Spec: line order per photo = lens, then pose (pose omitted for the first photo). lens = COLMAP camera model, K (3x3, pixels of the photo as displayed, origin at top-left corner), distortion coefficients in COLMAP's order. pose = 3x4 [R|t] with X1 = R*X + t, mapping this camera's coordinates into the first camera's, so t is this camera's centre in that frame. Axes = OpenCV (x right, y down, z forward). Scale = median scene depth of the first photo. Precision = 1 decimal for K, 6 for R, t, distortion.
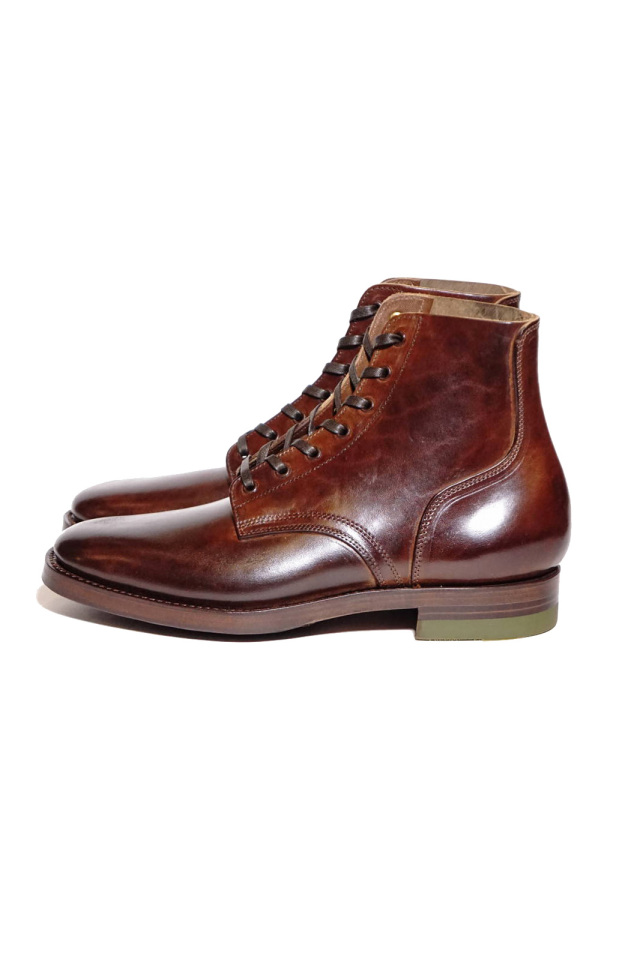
lens RADIAL K [[2241.0, 0, 319.9], [0, 2241.0, 480.1], [0, 0, 1]] dist [-0.002471, 0.000000]
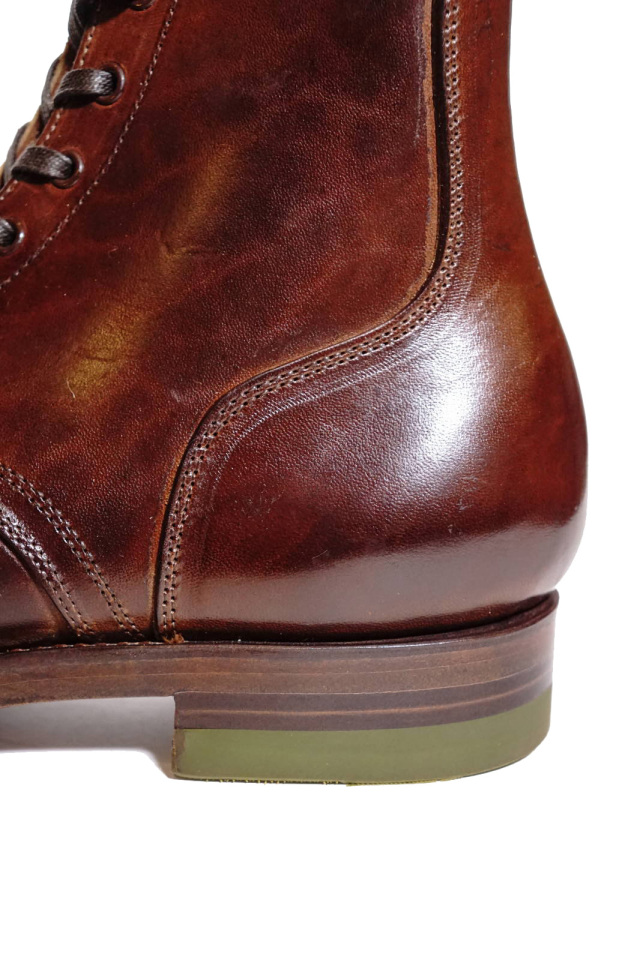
lens RADIAL K [[1513.0, 0, 340.1], [0, 1513.0, 453.8], [0, 0, 1]] dist [0.245286, 0.000000]
pose [[0.997995, 0.022691, -0.059092, 0.086185], [-0.024339, 0.999330, -0.027332, 0.022437], [0.058432, 0.028715, 0.997878, 0.743432]]
